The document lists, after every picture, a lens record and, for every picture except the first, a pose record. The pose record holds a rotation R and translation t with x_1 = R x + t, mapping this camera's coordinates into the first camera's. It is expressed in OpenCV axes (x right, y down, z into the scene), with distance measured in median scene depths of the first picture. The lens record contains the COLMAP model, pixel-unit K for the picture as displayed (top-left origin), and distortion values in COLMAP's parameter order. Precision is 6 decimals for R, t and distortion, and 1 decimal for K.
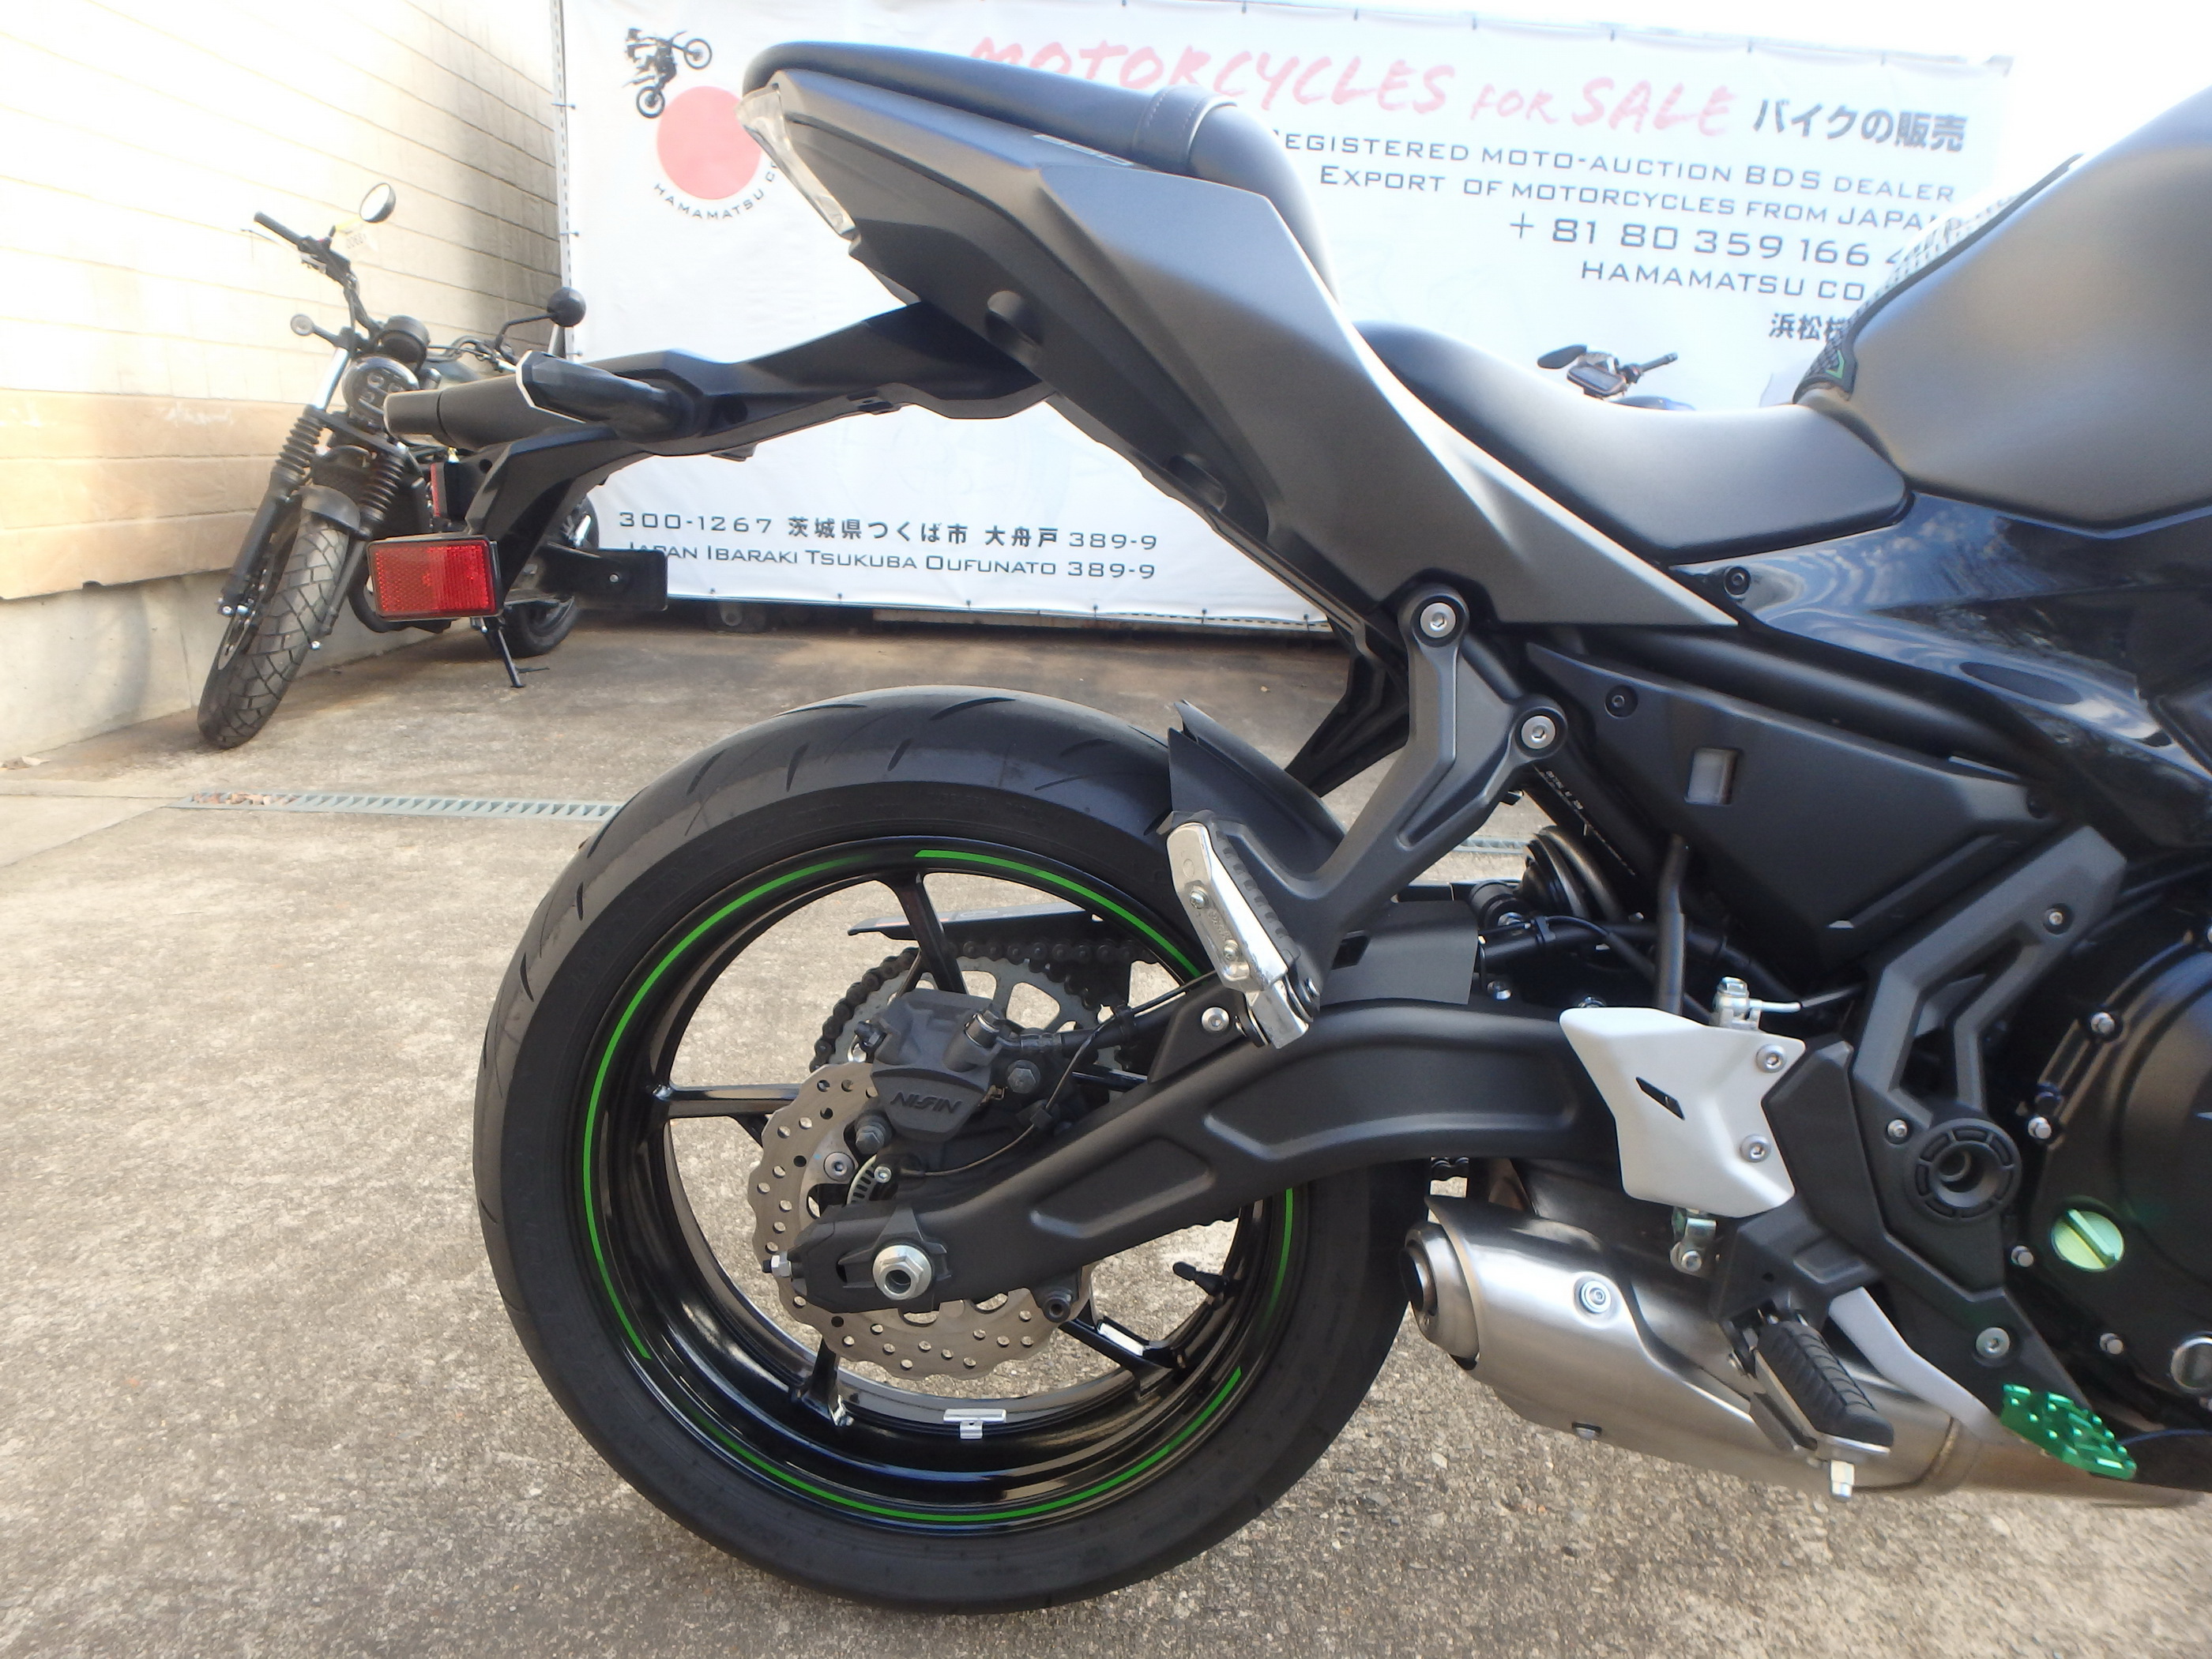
lens RADIAL K [[1358.9, 0, 1092.8], [0, 1358.9, 825.6], [0, 0, 1]] dist [-0.034371, 0.001583]
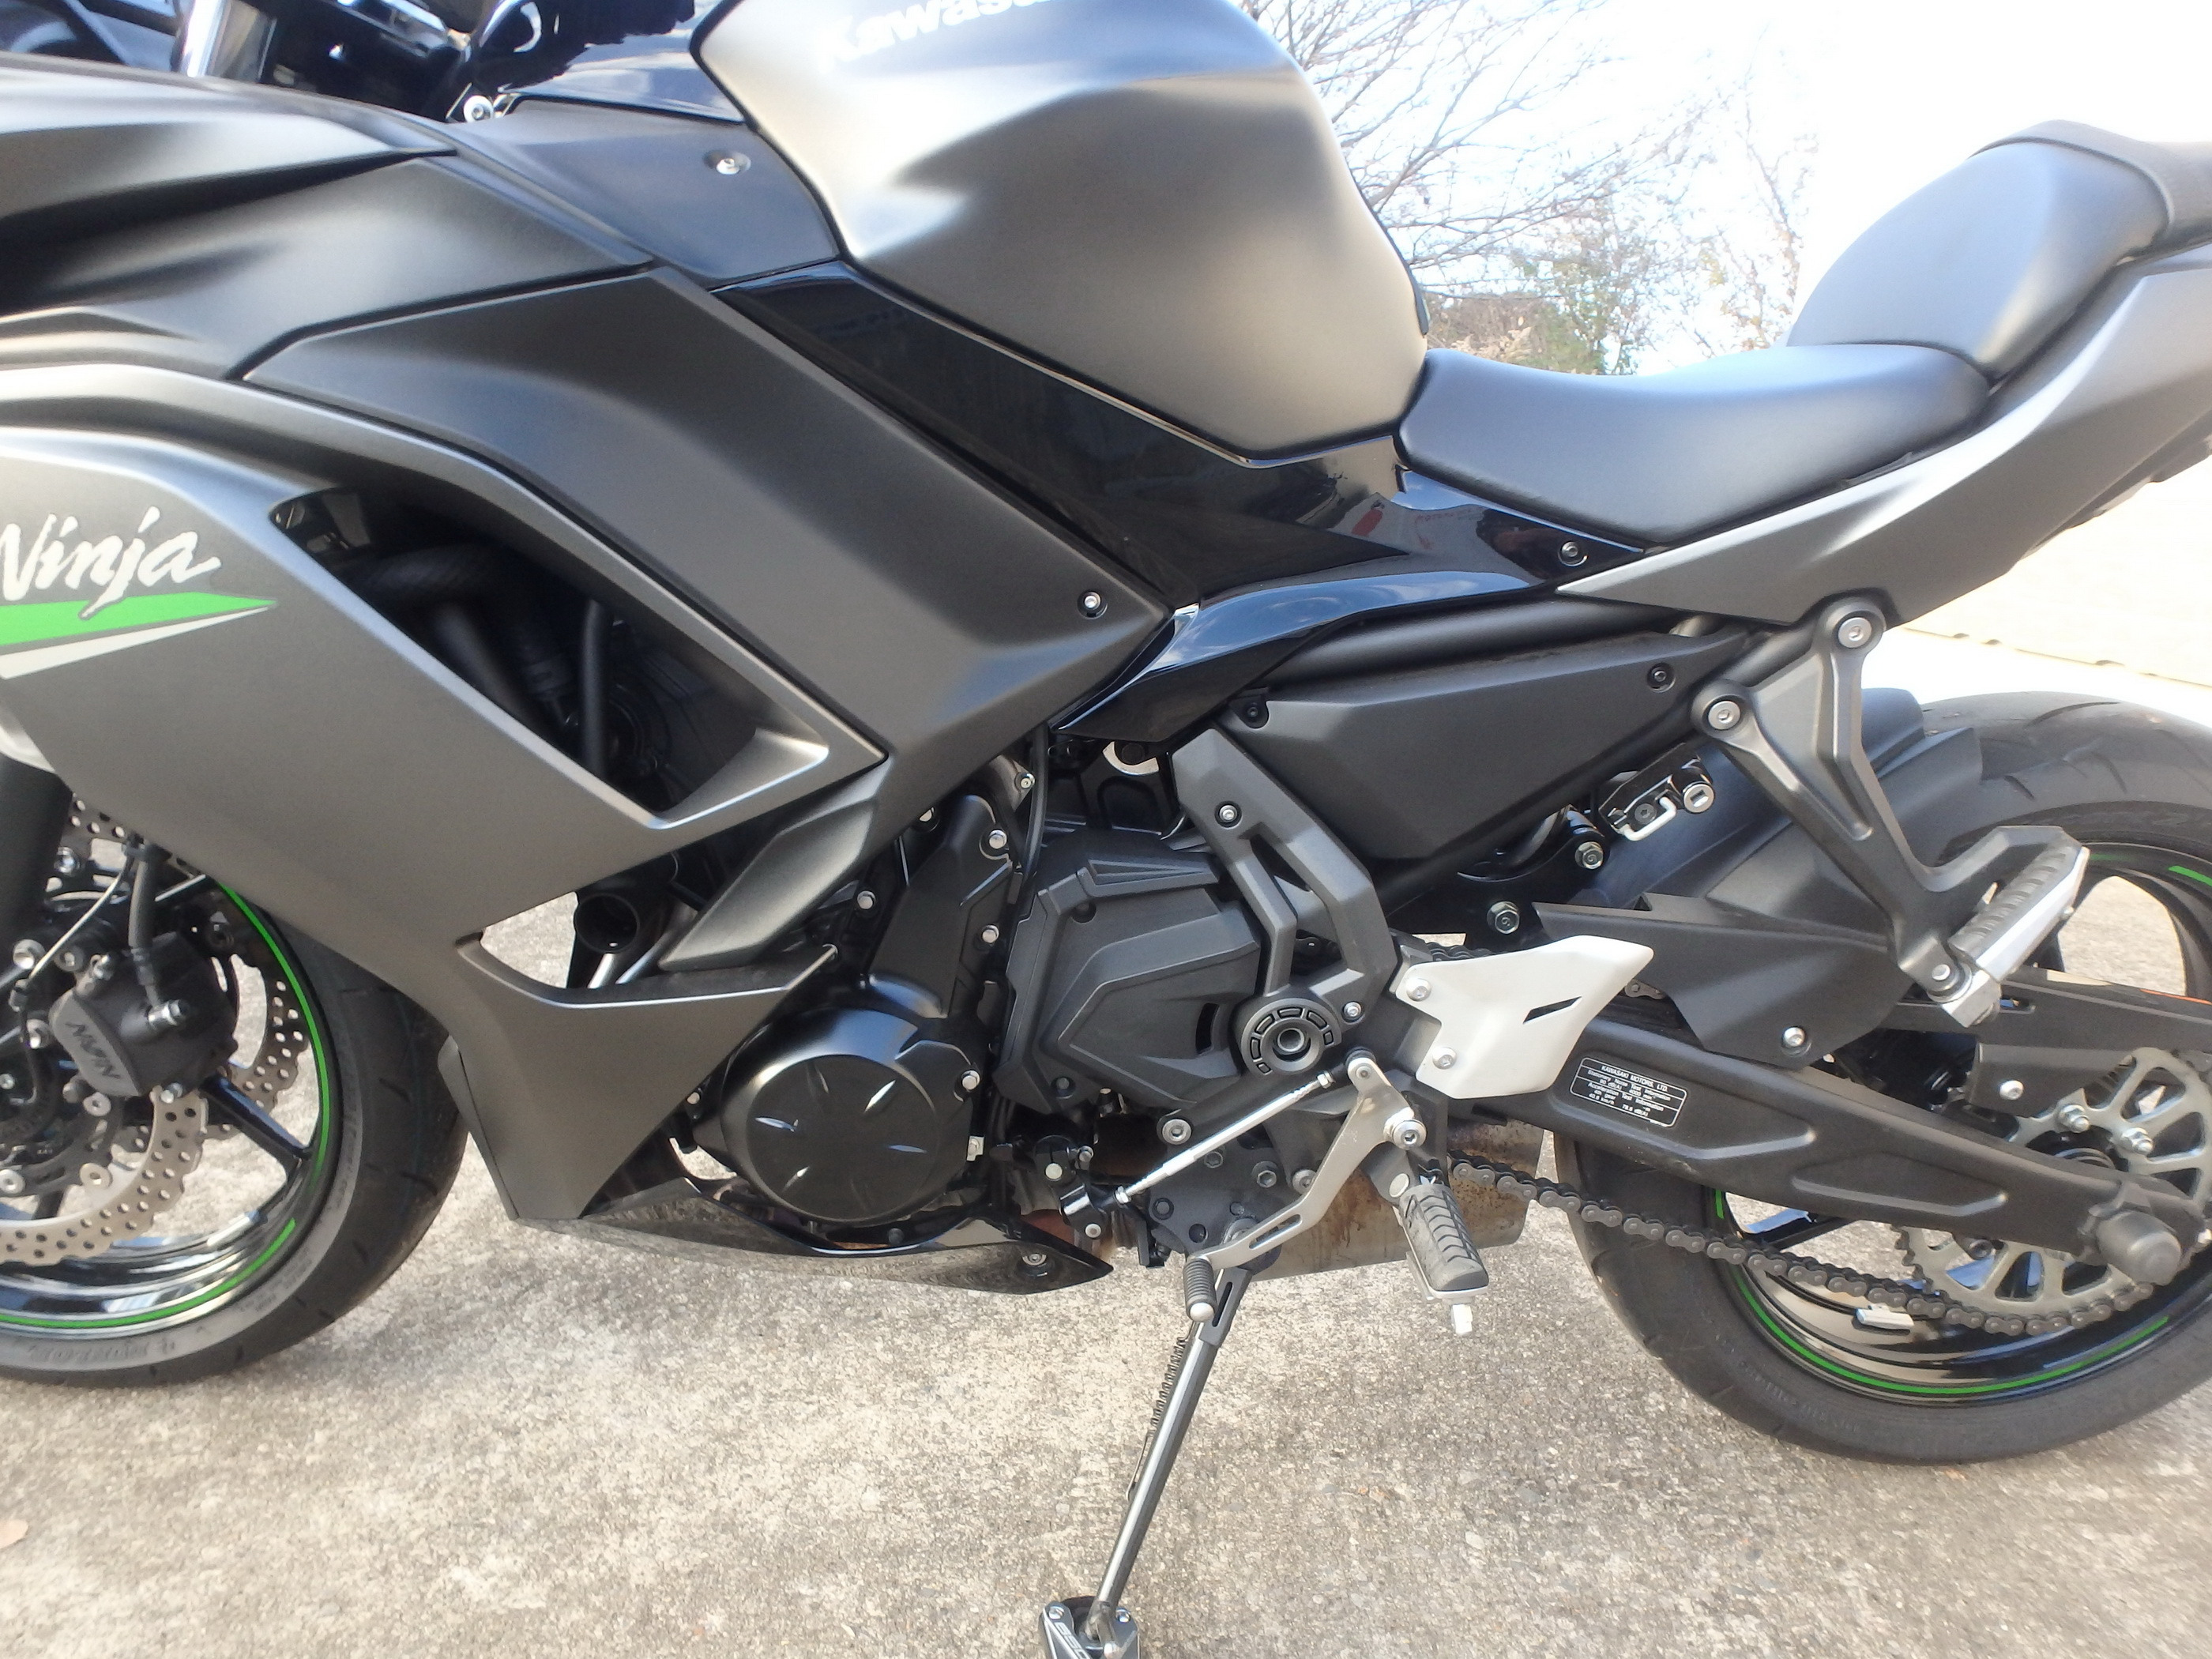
lens RADIAL K [[1359.1, 0, 1126.6], [0, 1359.1, 807.2], [0, 0, 1]] dist [-0.038836, 0.009696]
pose [[-0.989452, -0.075093, -0.123879, 0.149116], [-0.126876, 0.861925, 0.490905, -0.083478], [0.069911, 0.501444, -0.862361, 0.356007]]
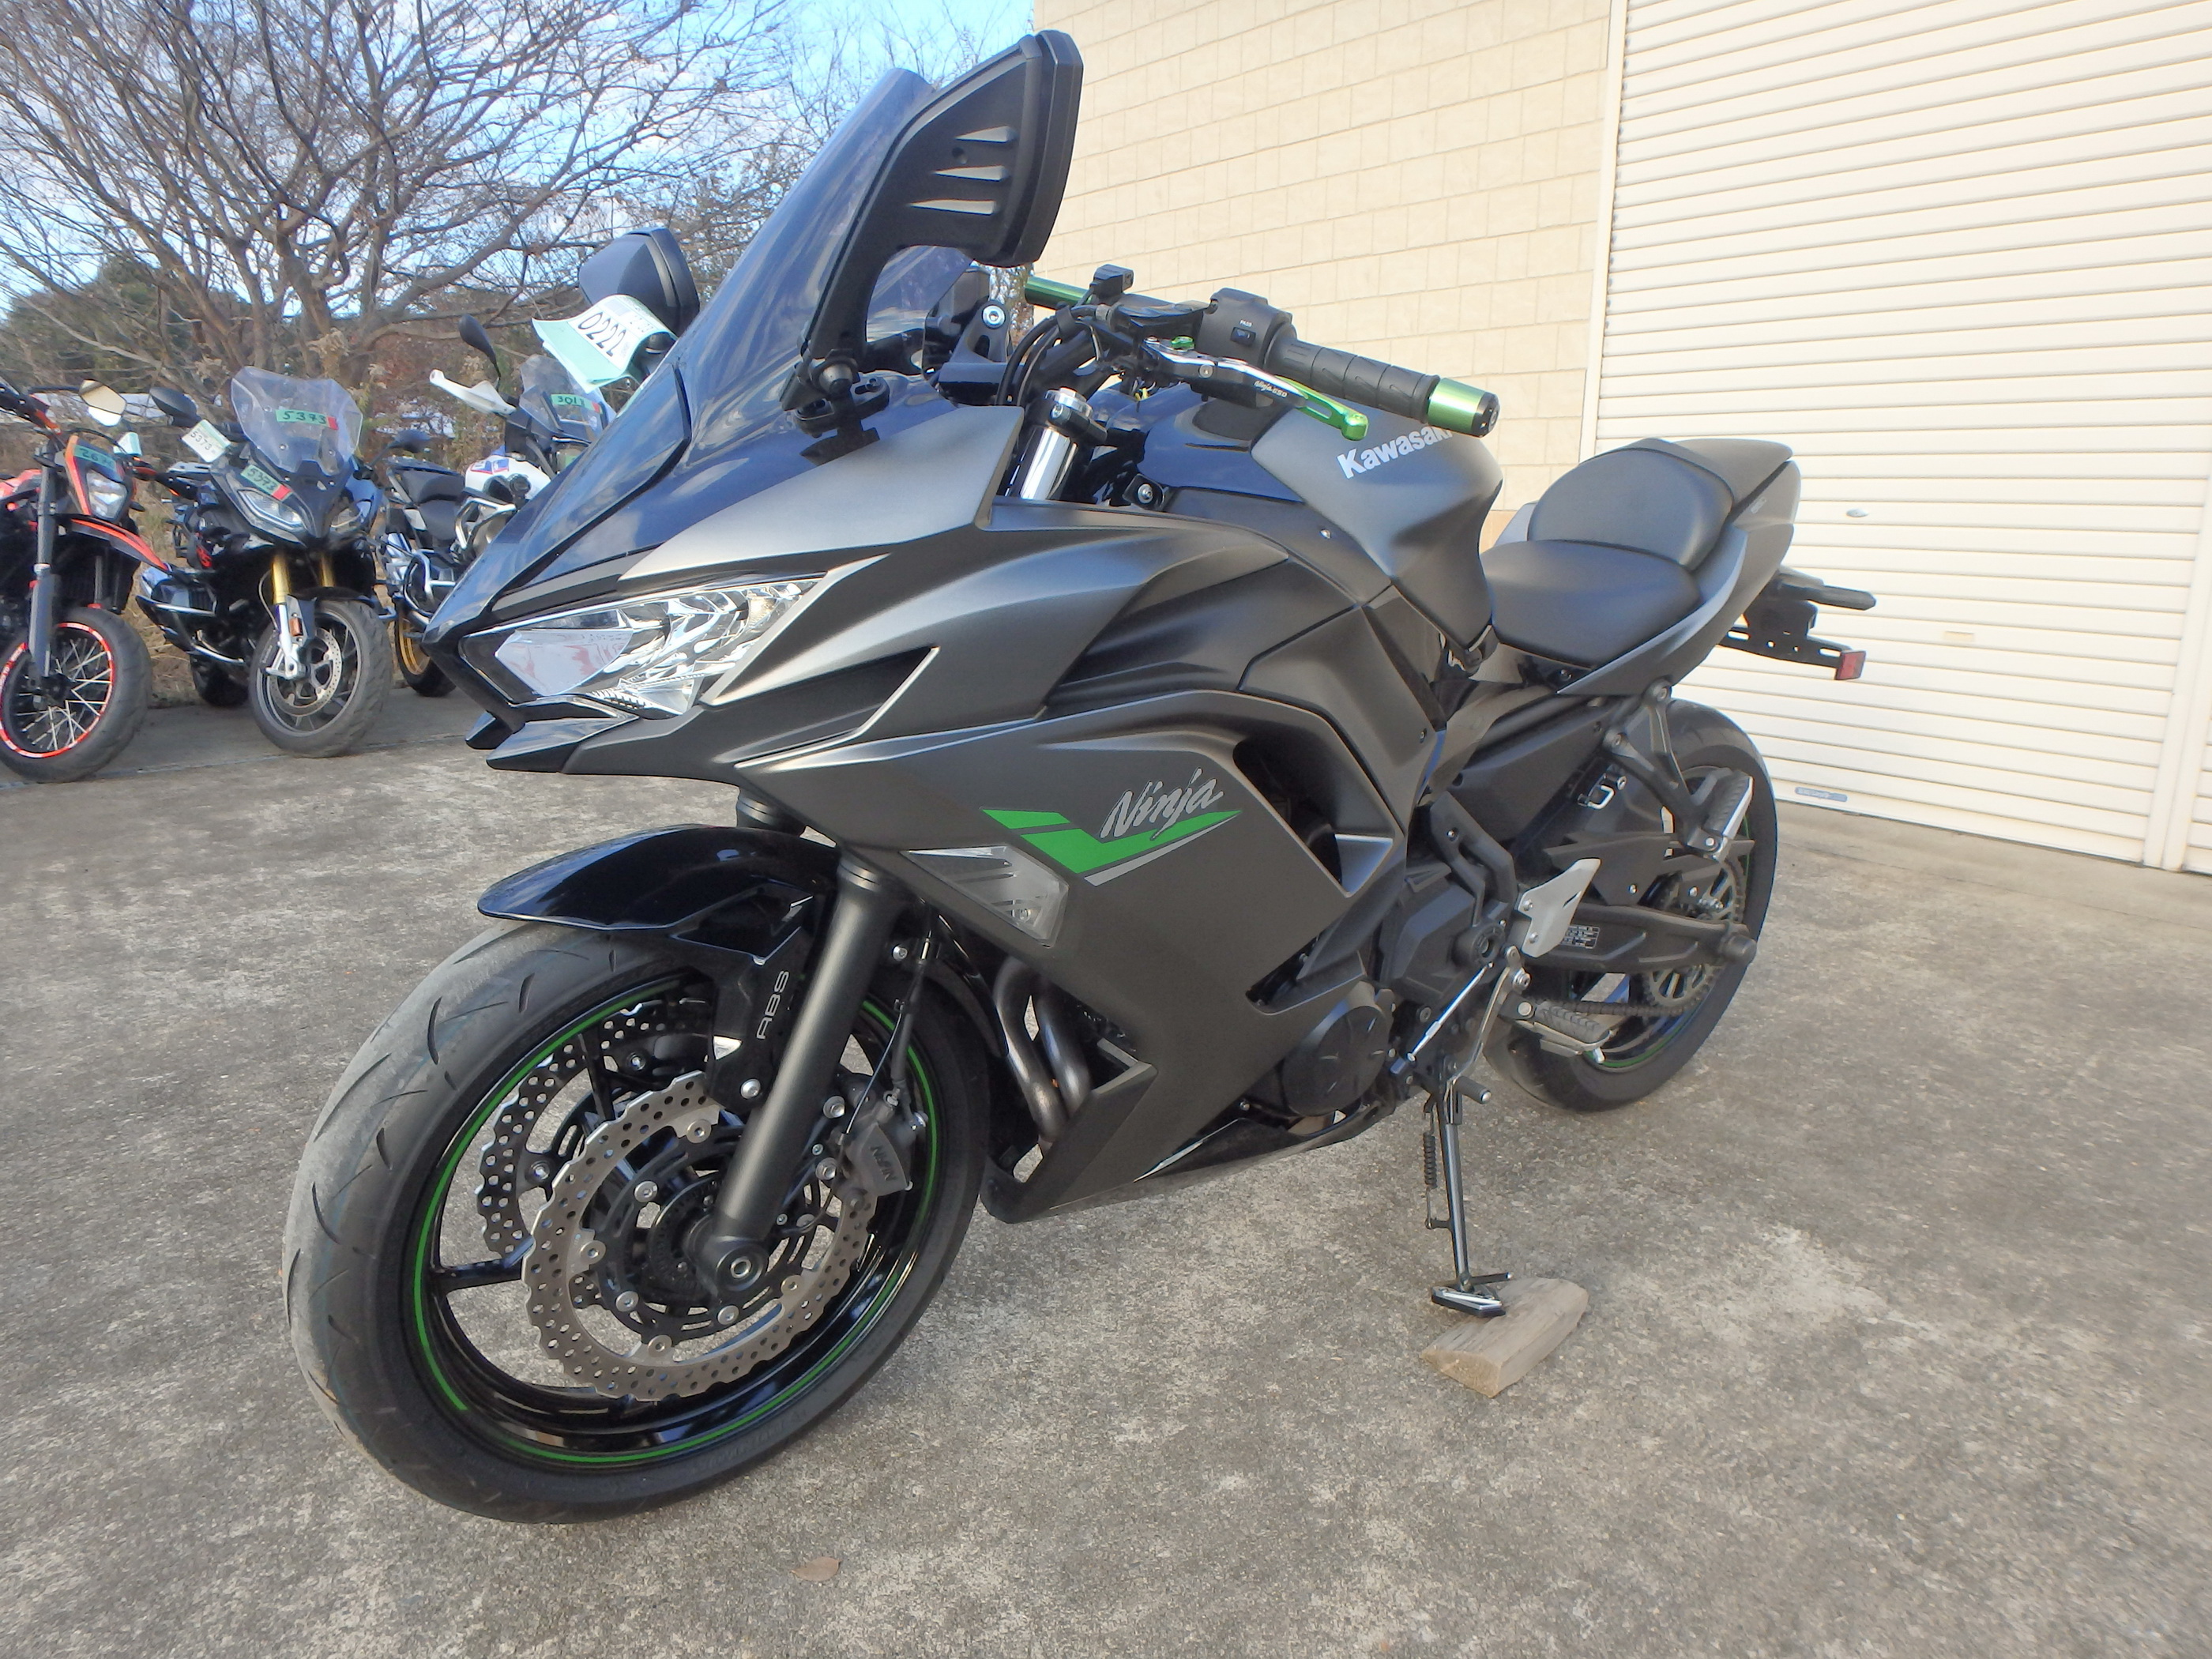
lens RADIAL K [[1358.9, 0, 1092.8], [0, 1358.9, 825.6], [0, 0, 1]] dist [-0.034371, 0.001583]
pose [[-0.760042, 0.102917, -0.641673, 0.386809], [-0.218271, 0.889597, 0.401216, -0.111422], [0.612122, 0.445000, -0.653668, 0.364899]]
